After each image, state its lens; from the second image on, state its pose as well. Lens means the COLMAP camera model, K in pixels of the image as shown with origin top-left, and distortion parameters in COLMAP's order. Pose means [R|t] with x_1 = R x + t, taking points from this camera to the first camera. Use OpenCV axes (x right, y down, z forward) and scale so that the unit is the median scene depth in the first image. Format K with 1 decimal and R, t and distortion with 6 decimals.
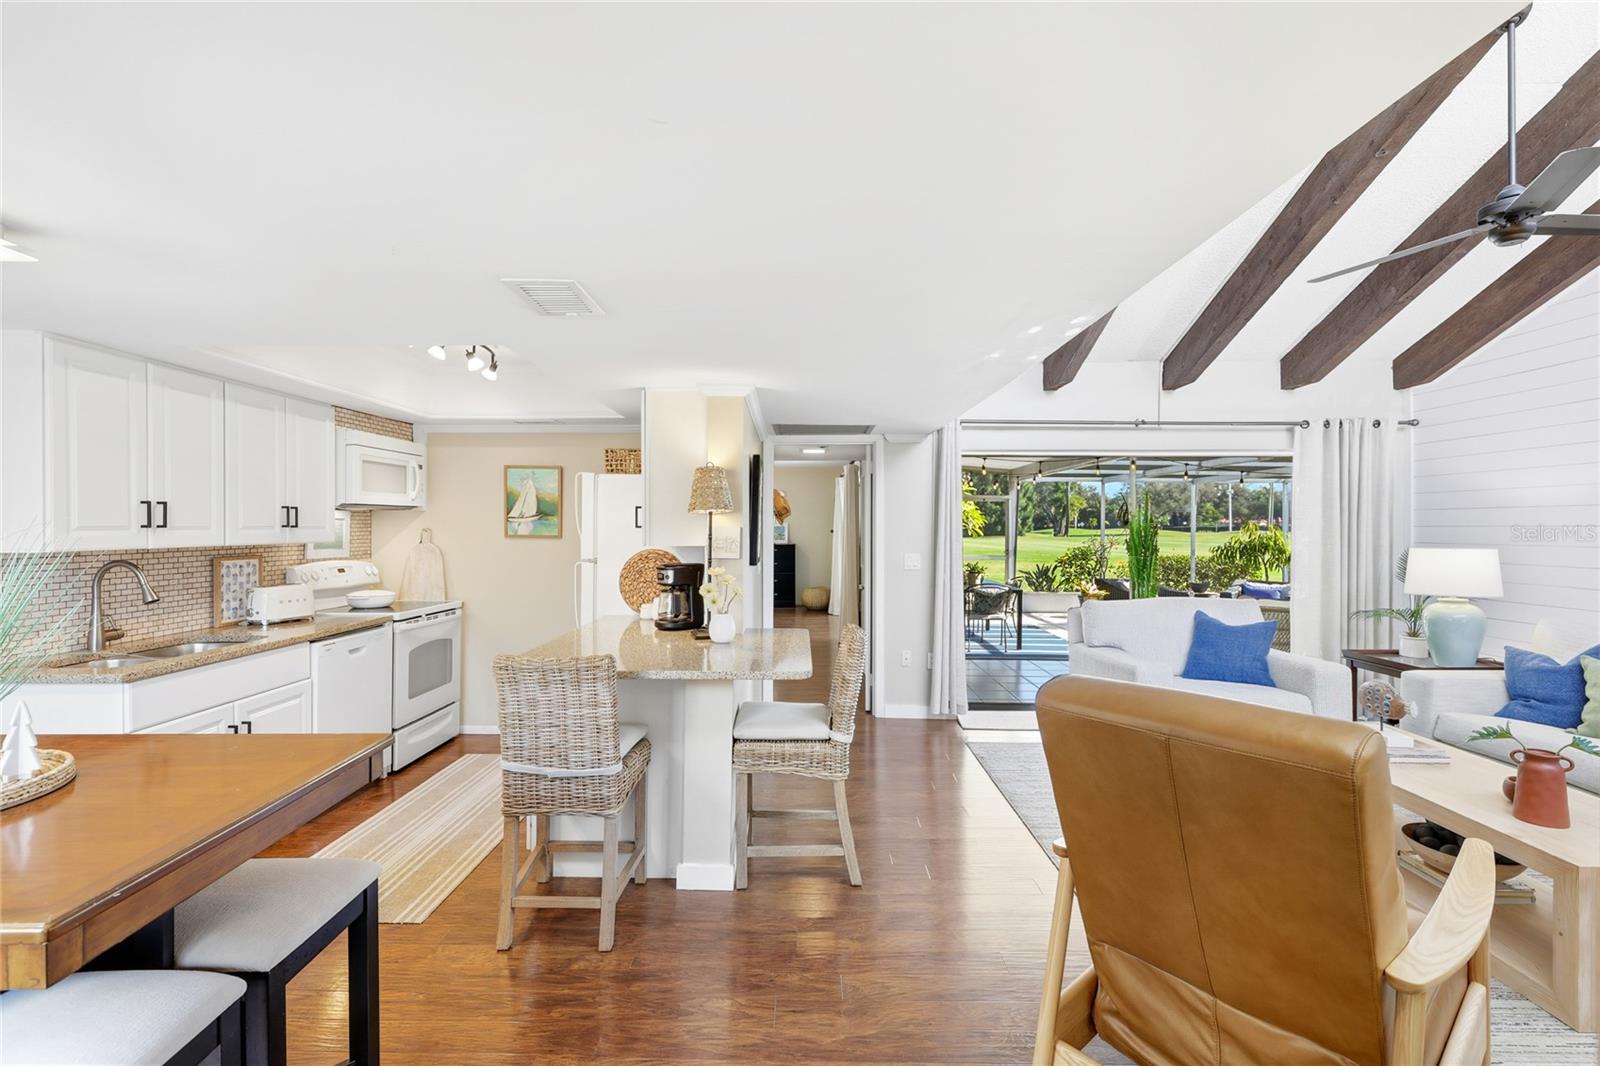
lens RADIAL K [[723.7, 0, 798.9], [0, 723.7, 526.8], [0, 0, 1]] dist [0.001883, -0.001014]
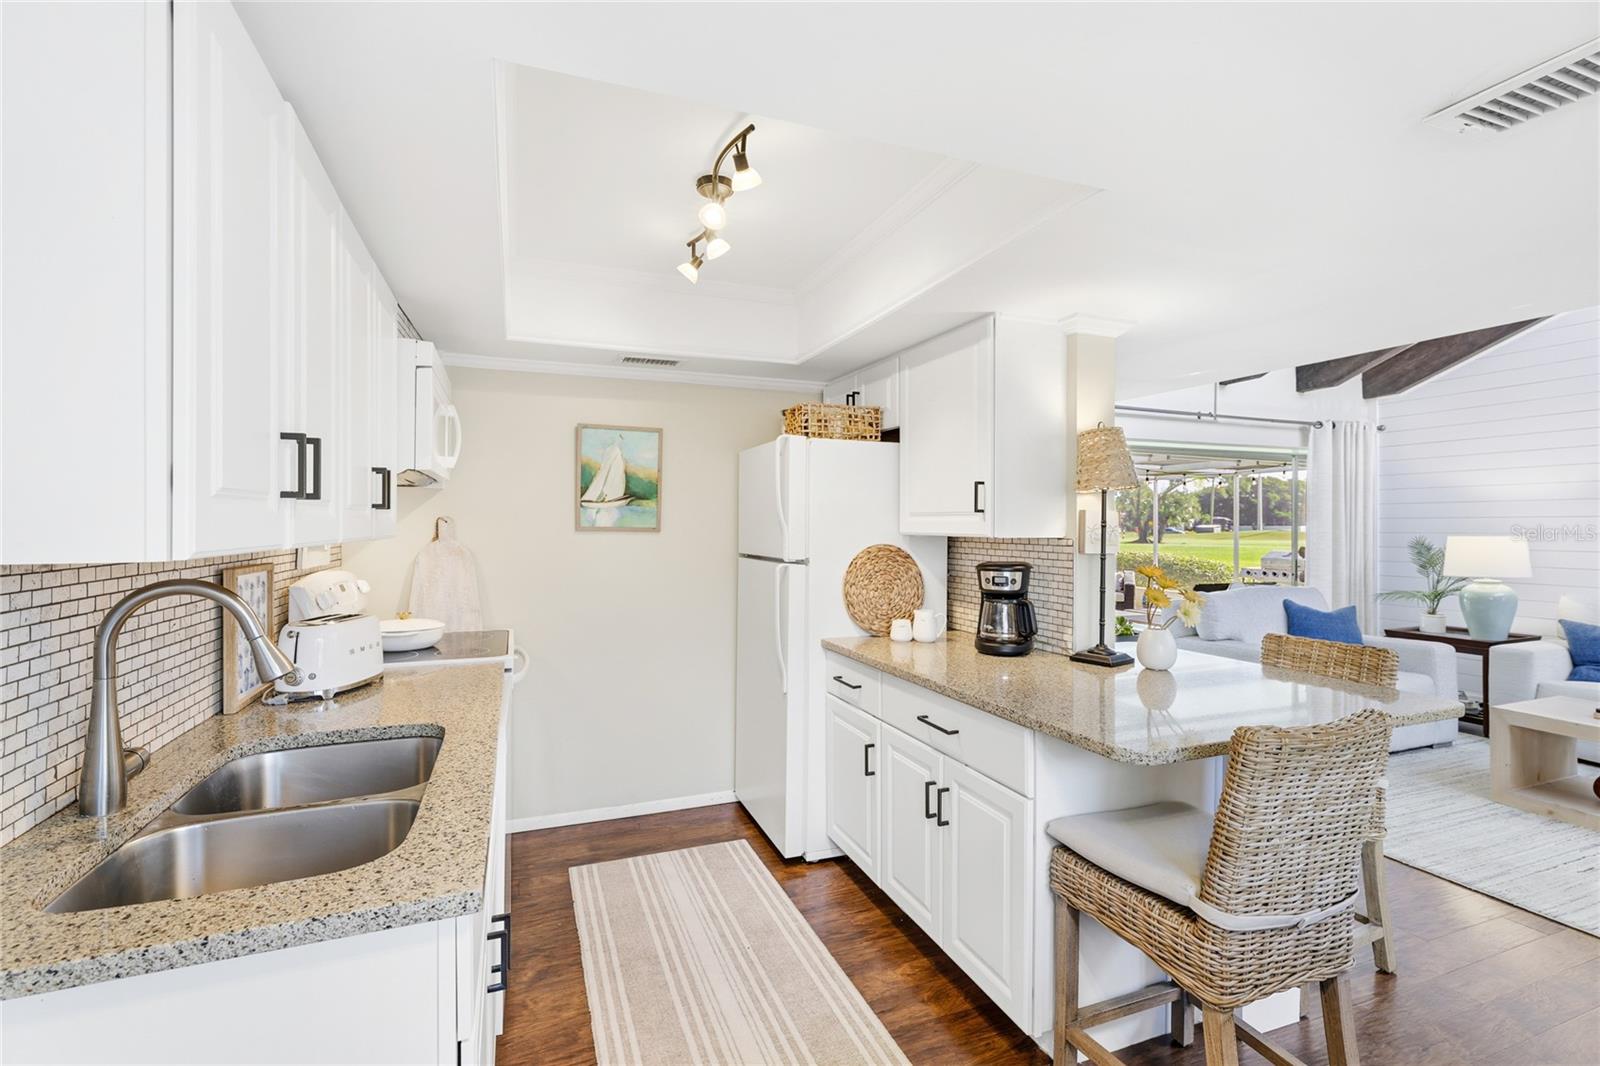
lens RADIAL K [[723.7, 0, 799.3], [0, 723.7, 524.9], [0, 0, 1]] dist [0.001883, -0.001014]
pose [[0.926755, -0.000947, 0.375665, -0.607540], [0.001496, 0.999998, -0.001170, 0.013517], [-0.375664, 0.001647, 0.926755, 0.390439]]
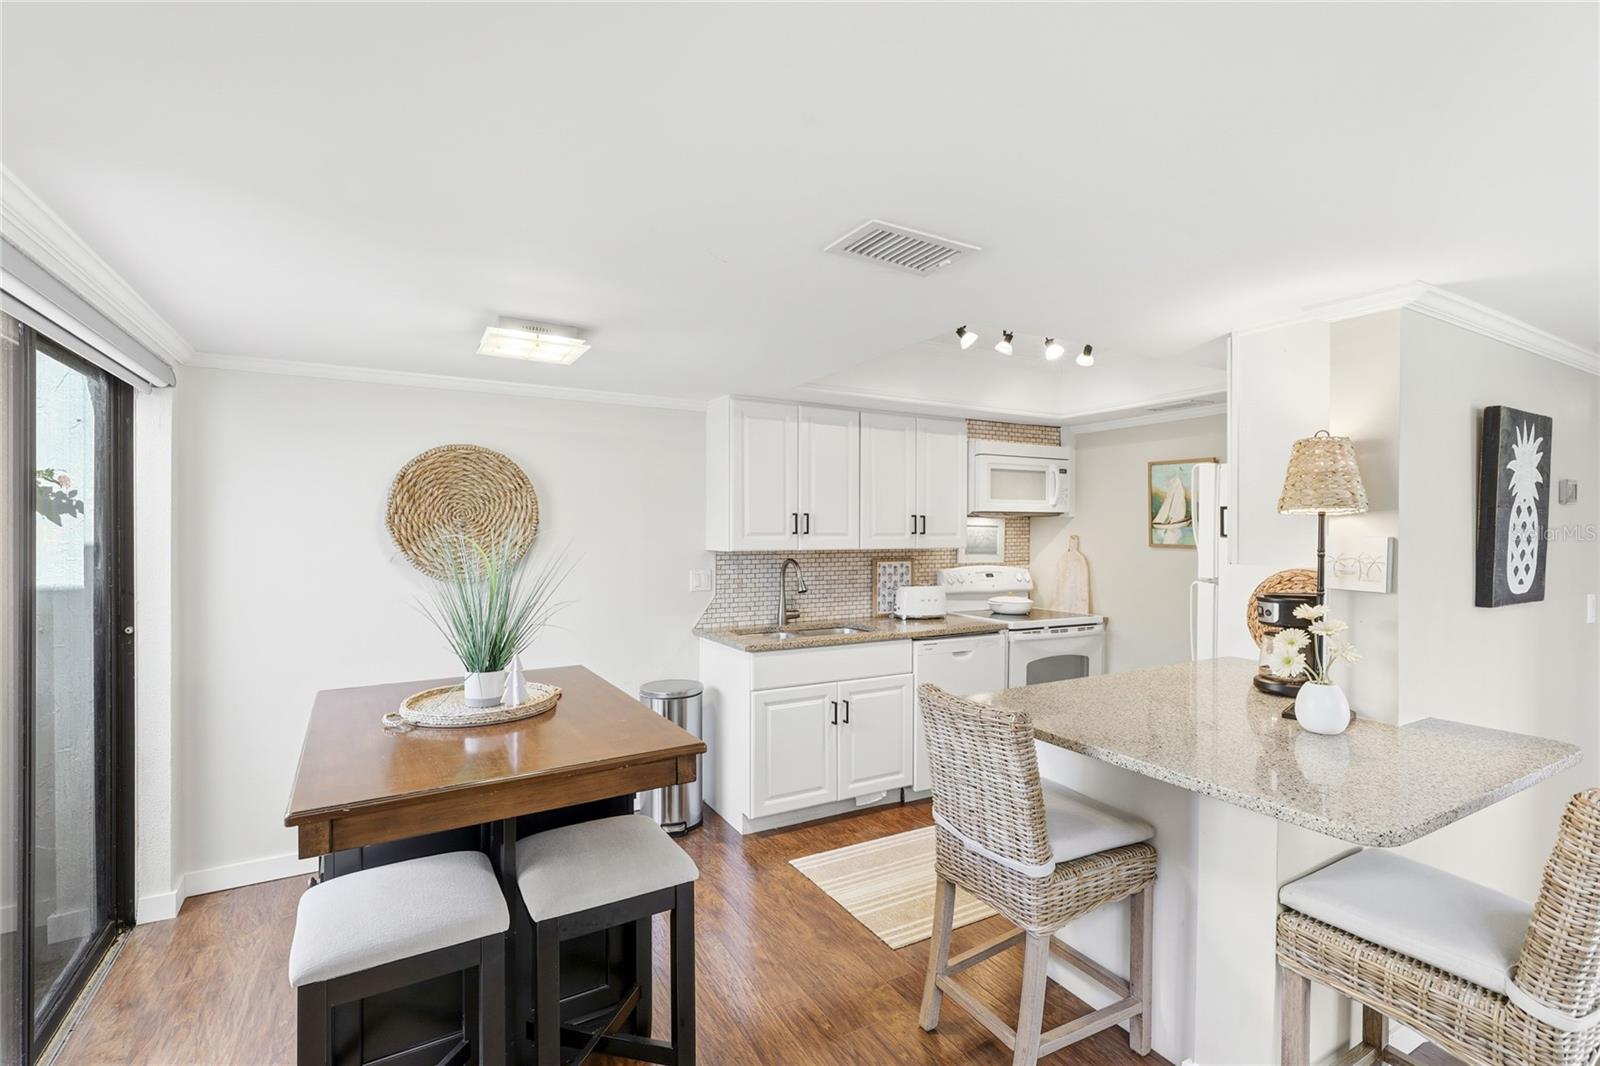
lens RADIAL K [[723.7, 0, 795.7], [0, 723.7, 526.6], [0, 0, 1]] dist [0.001883, -0.001014]
pose [[0.494559, -0.003148, -0.869138, 0.168090], [-0.003990, 0.999975, -0.005892, -0.003311], [0.869135, 0.006382, 0.494534, 0.280821]]
